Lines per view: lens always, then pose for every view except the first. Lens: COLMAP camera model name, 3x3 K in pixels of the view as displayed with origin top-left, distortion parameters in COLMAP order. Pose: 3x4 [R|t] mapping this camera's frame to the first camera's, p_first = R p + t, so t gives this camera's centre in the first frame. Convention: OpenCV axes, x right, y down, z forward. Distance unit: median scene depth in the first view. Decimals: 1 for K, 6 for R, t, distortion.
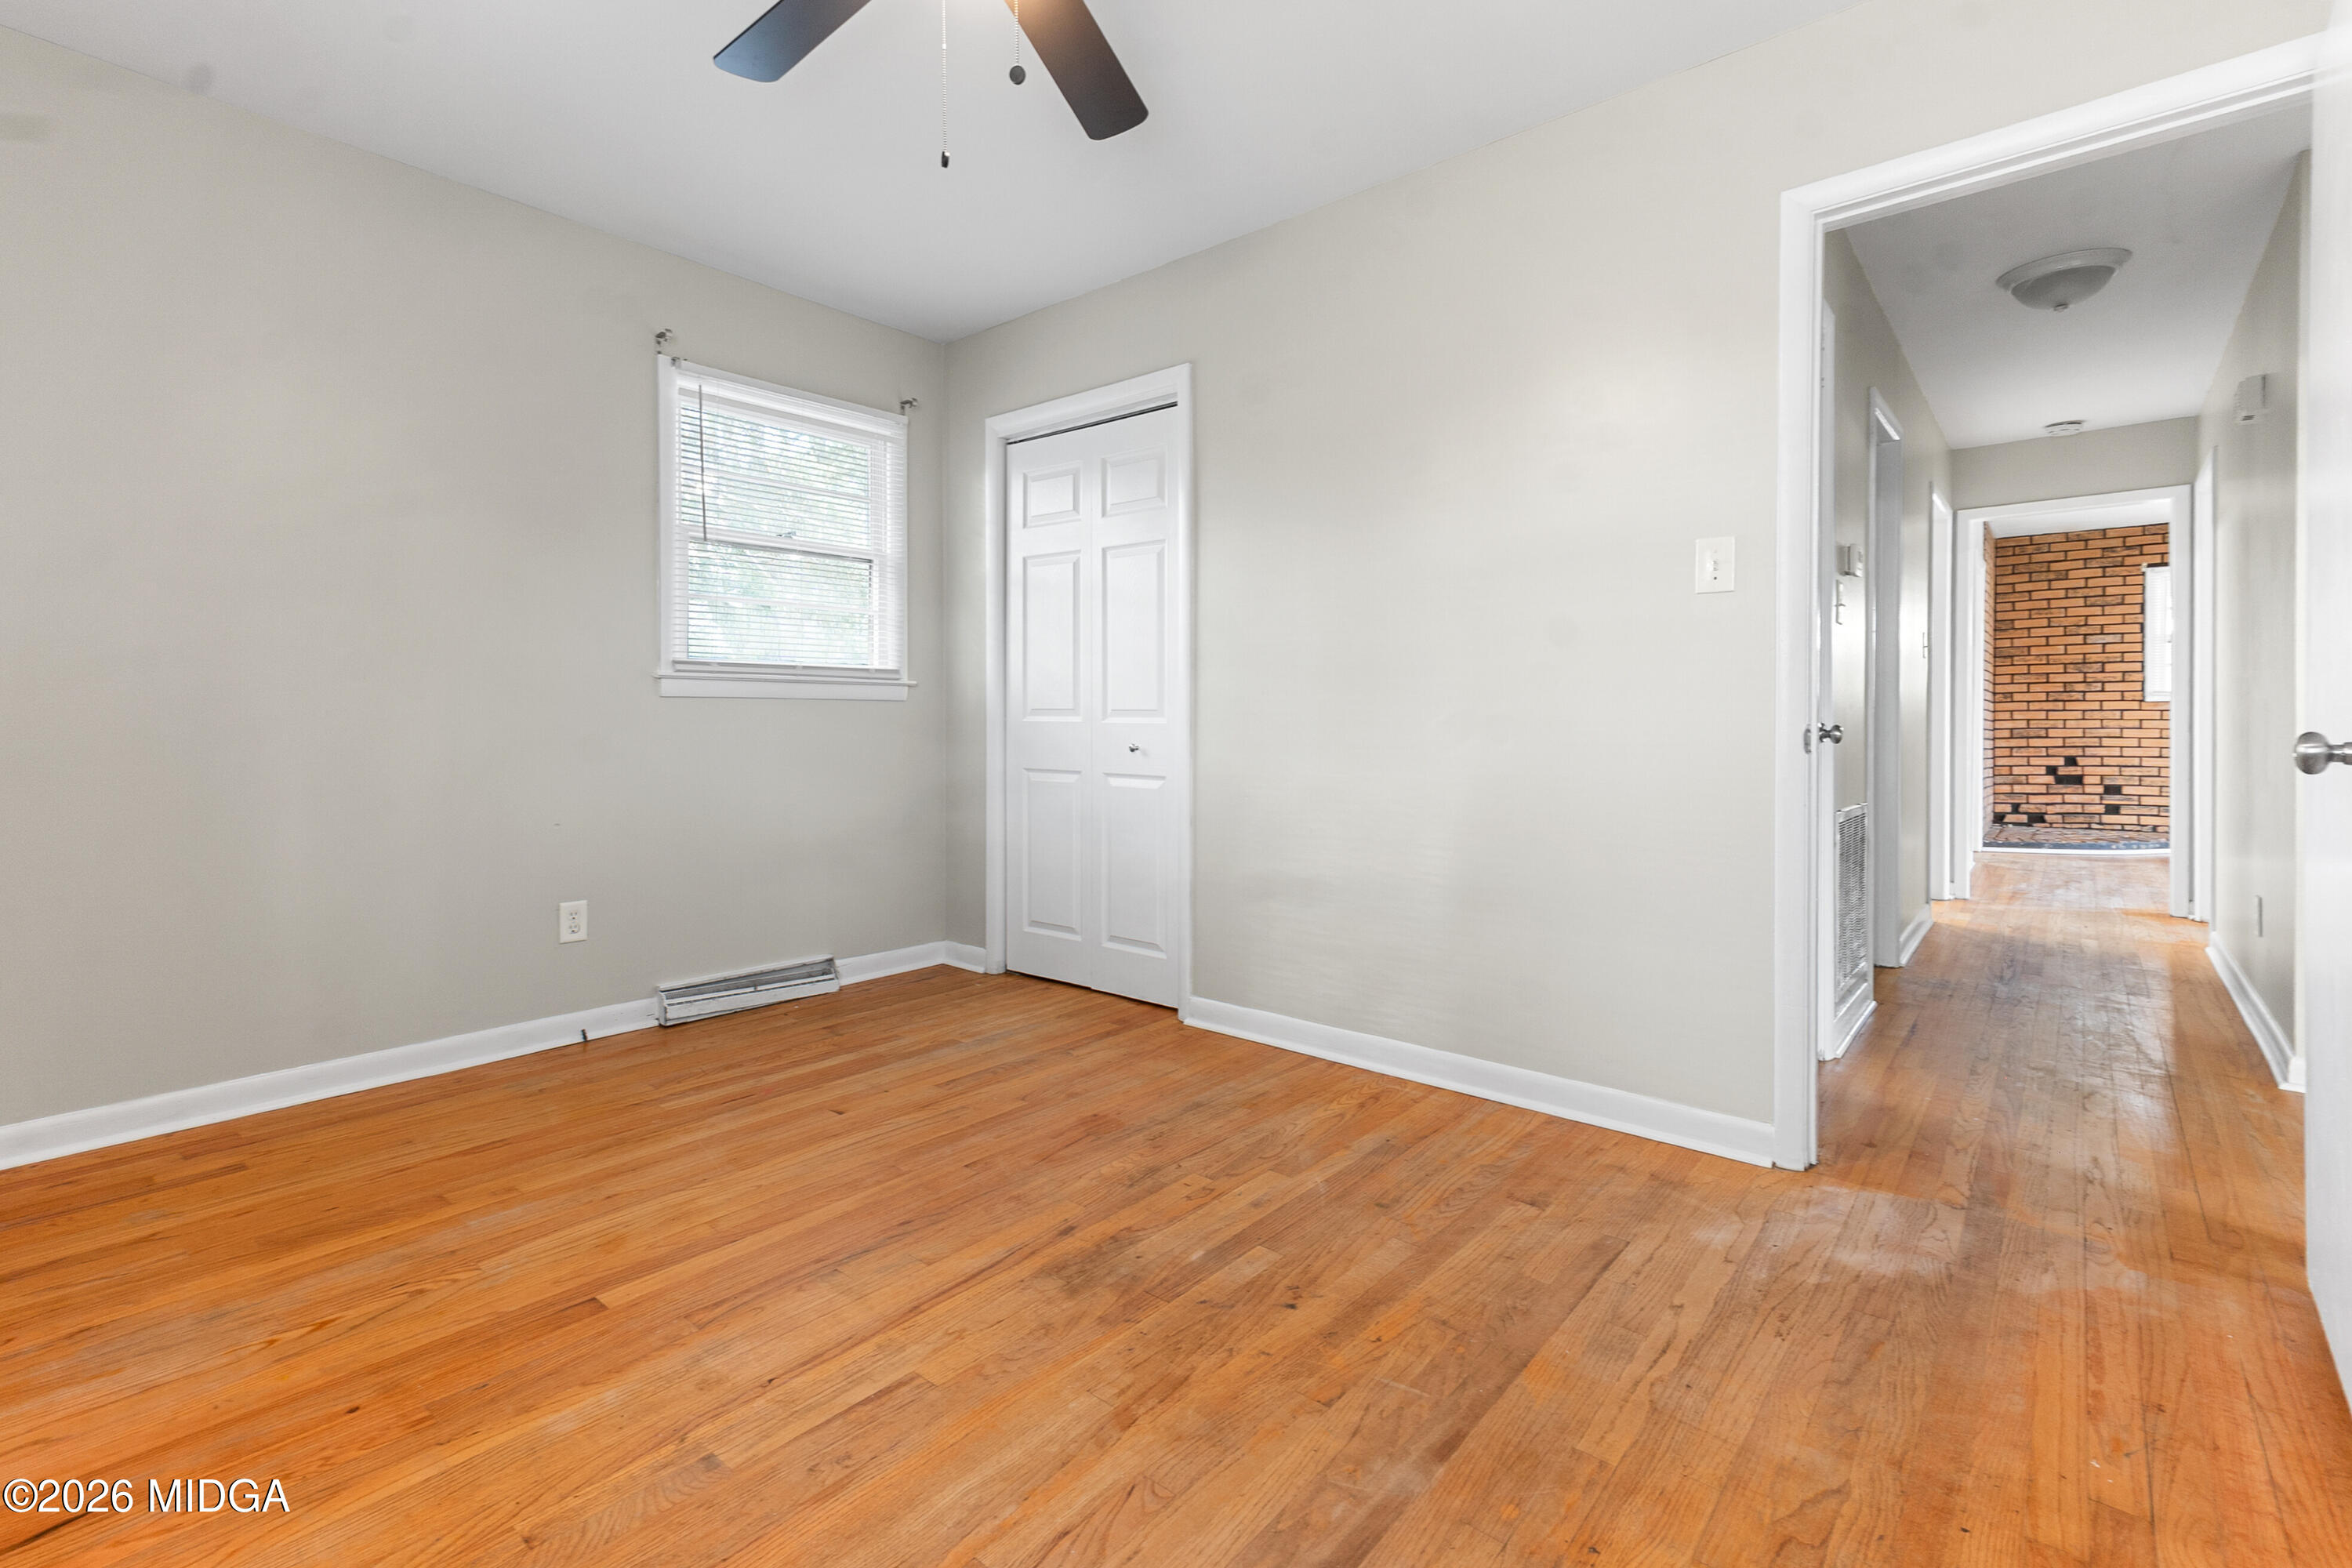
lens RADIAL K [[1065.2, 0, 1188.7], [0, 1065.2, 721.7], [0, 0, 1]] dist [0.014983, -0.000301]
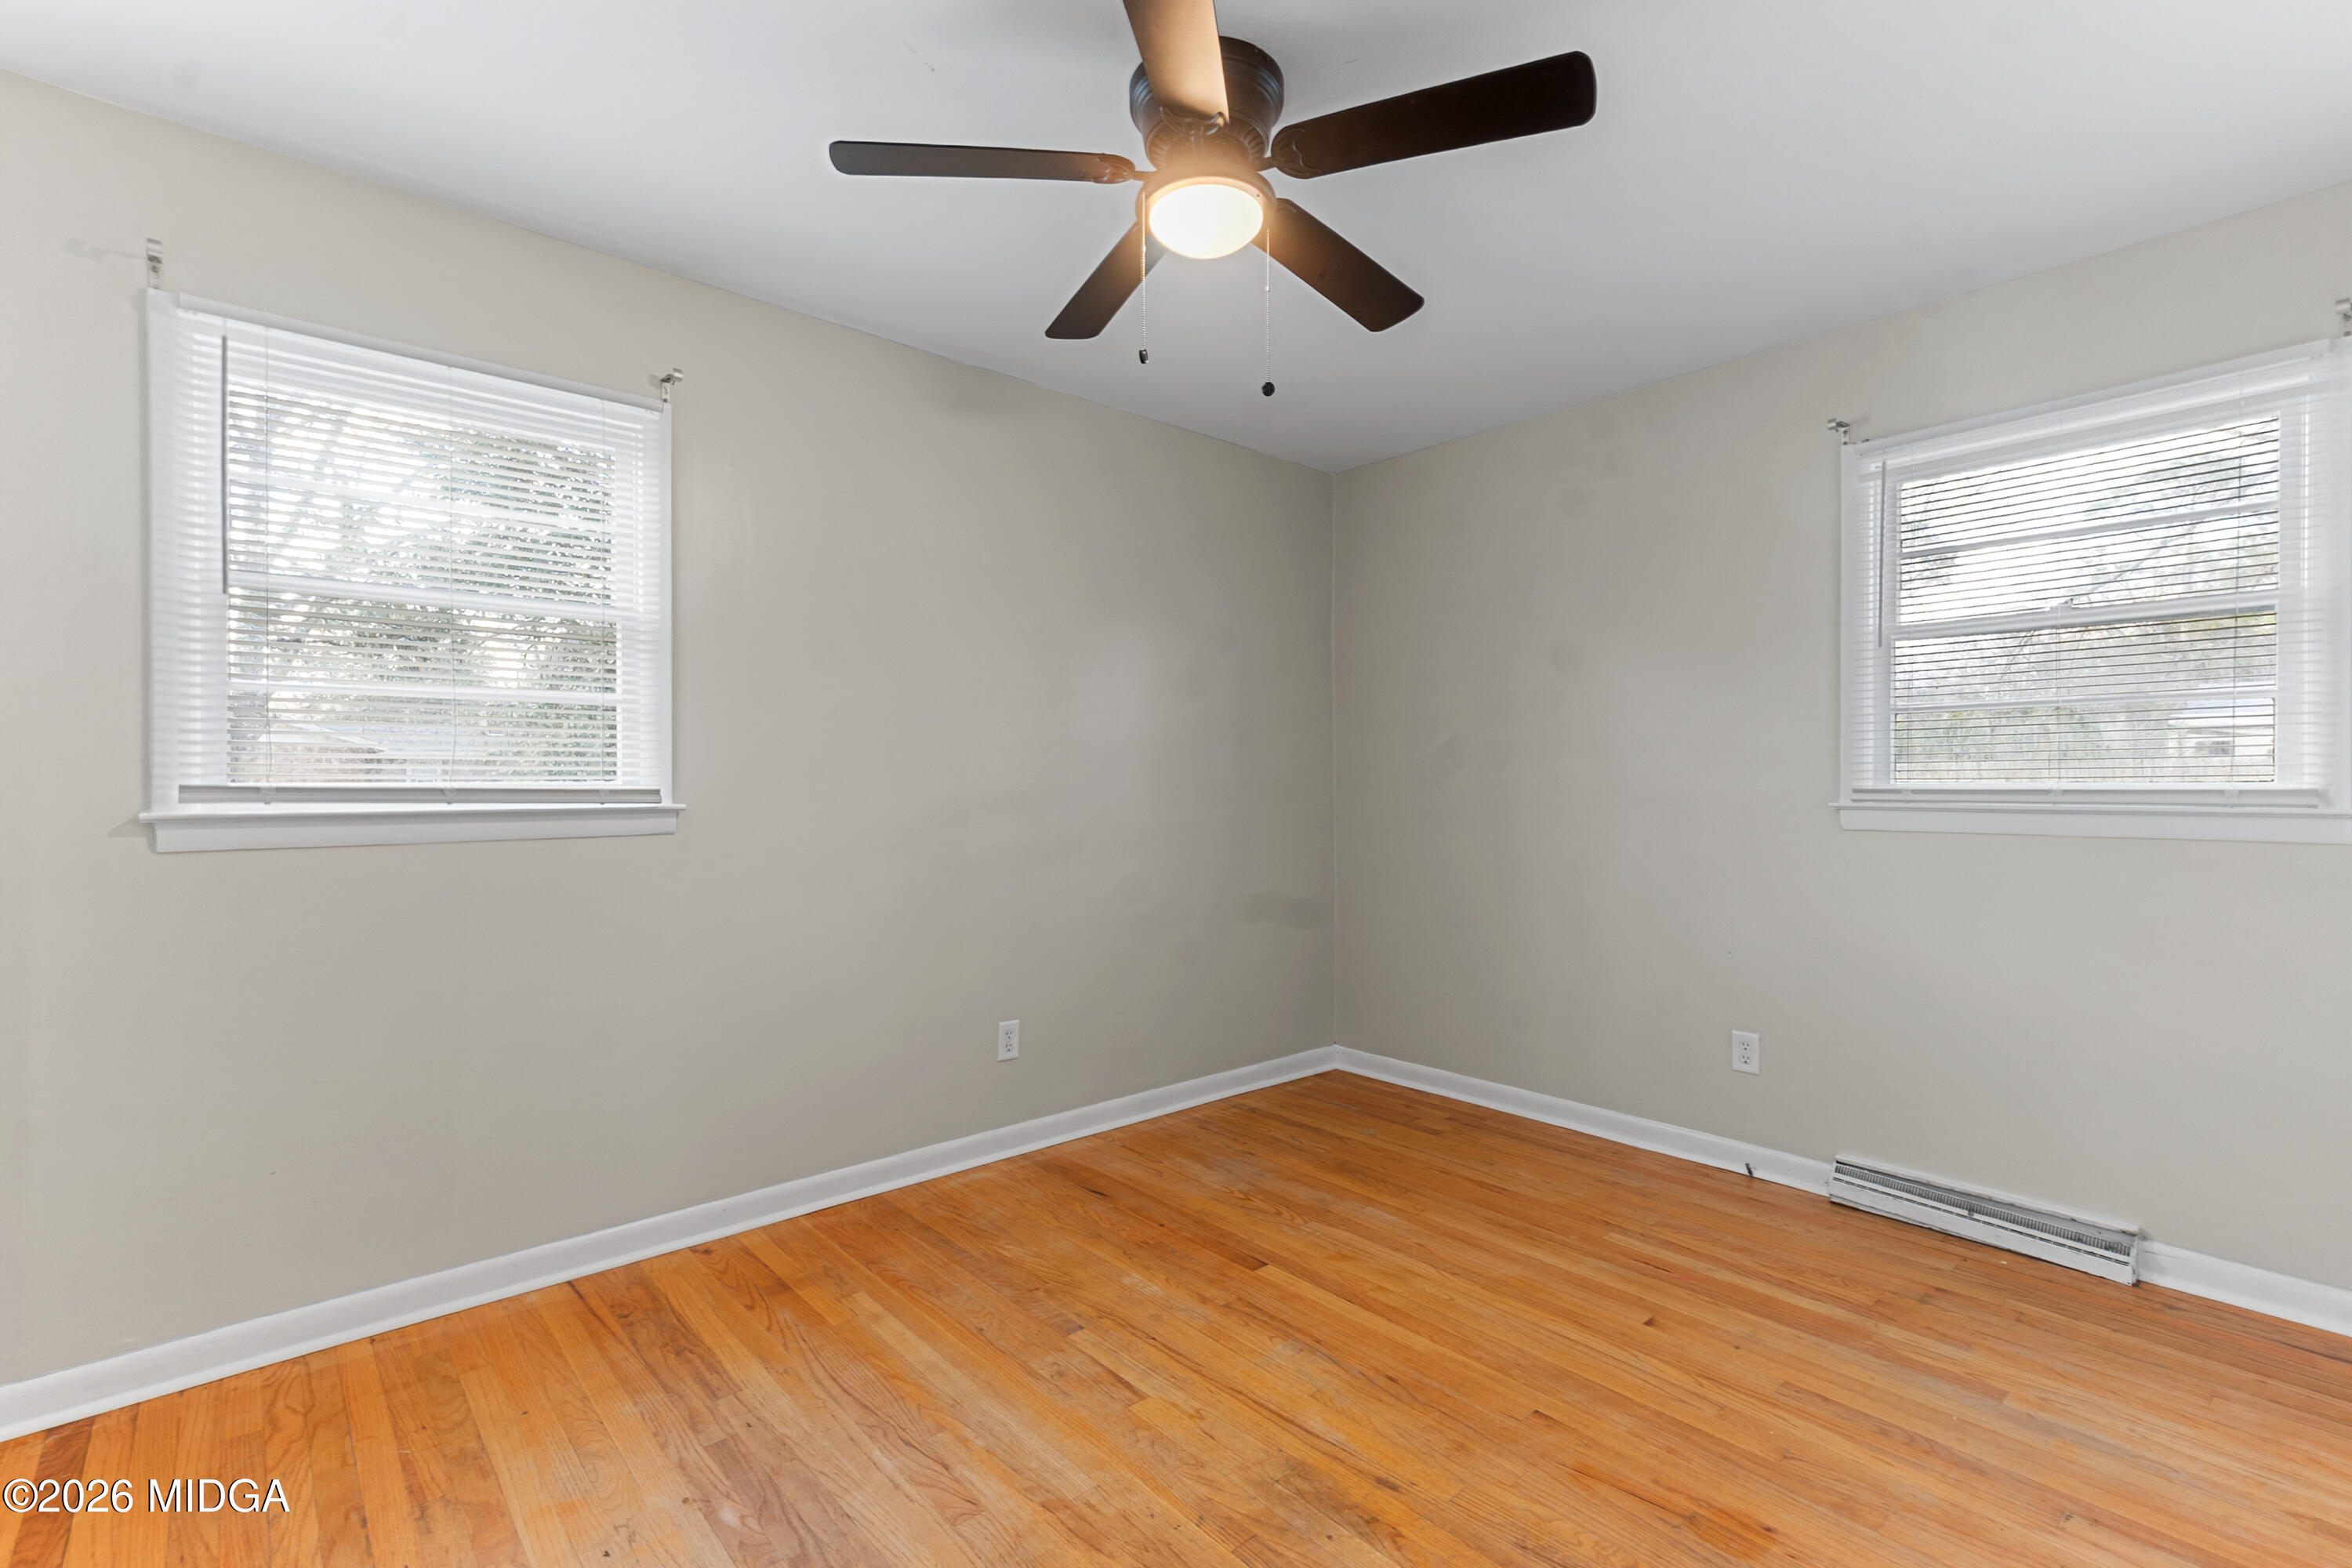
lens RADIAL K [[1062.4, 0, 1142.9], [0, 1062.4, 783.9], [0, 0, 1]] dist [0.012411, 0.000230]
pose [[-0.172864, 0.000490, -0.984946, 0.798933], [-0.002981, 0.999995, 0.001021, -0.101279], [0.984941, 0.003113, -0.172862, 0.968030]]
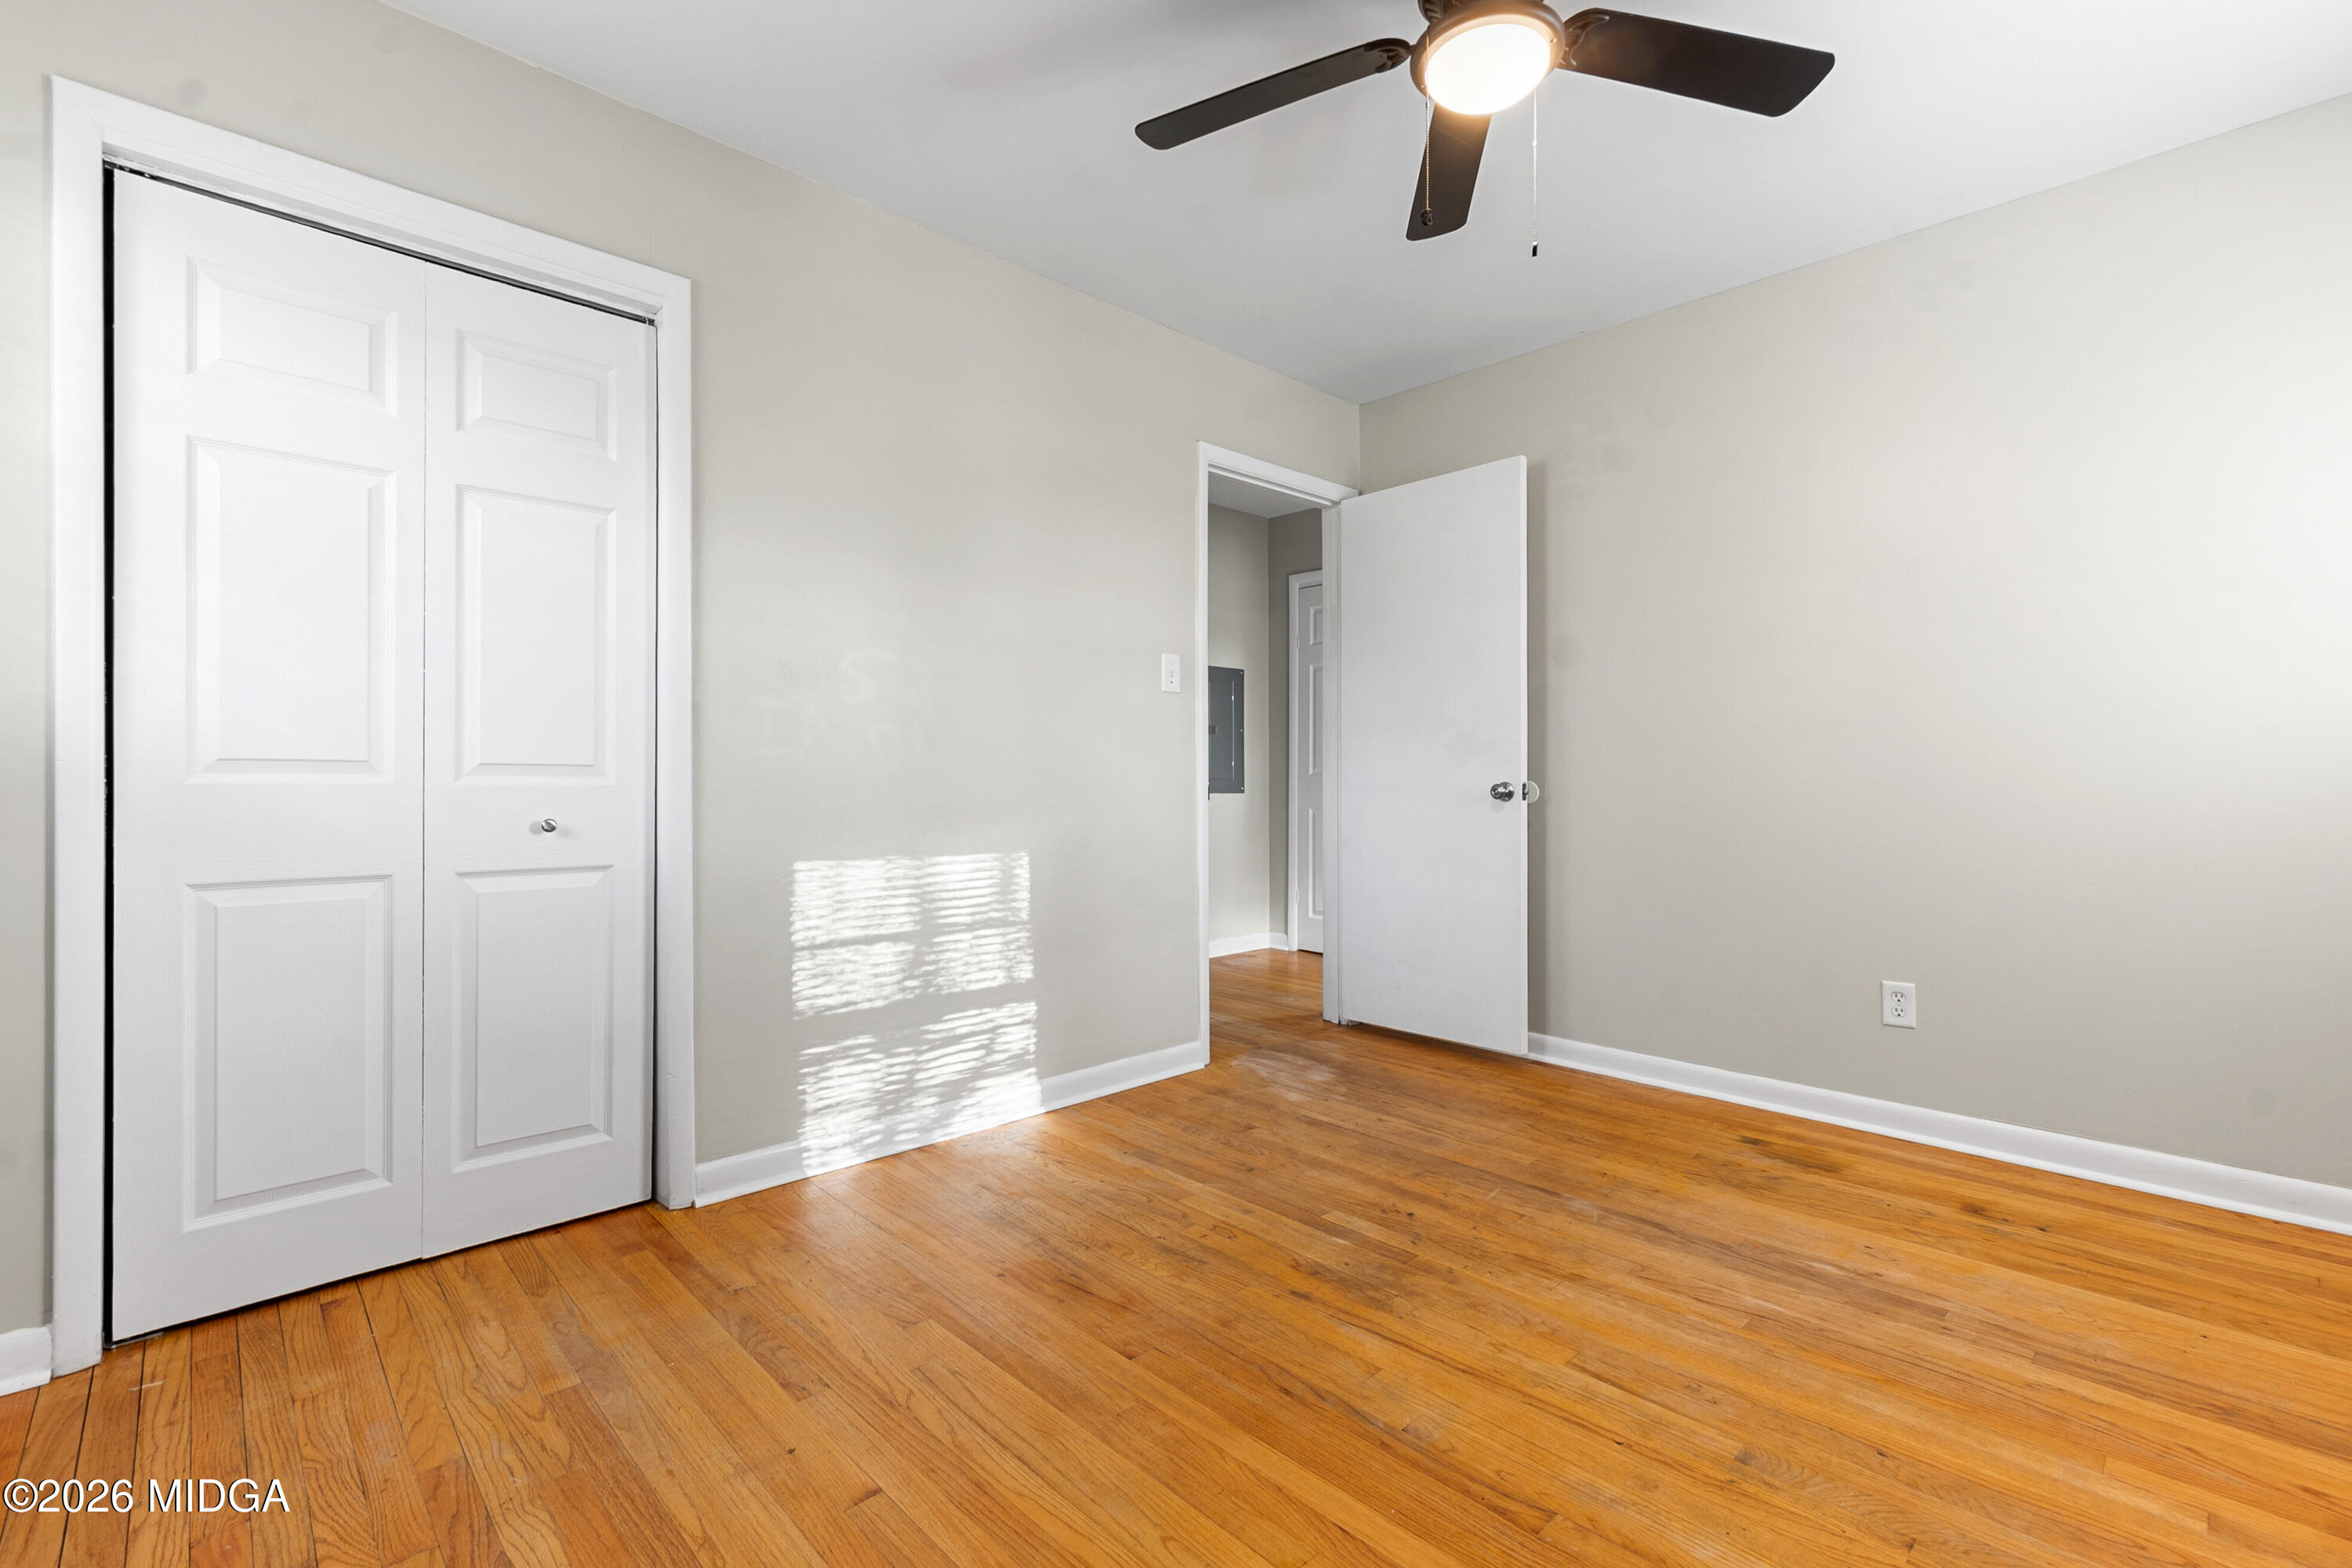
lens RADIAL K [[1026.2, 0, 1165.1], [0, 1026.2, 771.7], [0, 0, 1]] dist [0.001583, 0.000550]
pose [[0.118870, 0.003441, 0.992904, -1.094467], [0.002933, 0.999988, -0.003817, -0.006601], [-0.992905, 0.003366, 0.118859, 1.026147]]
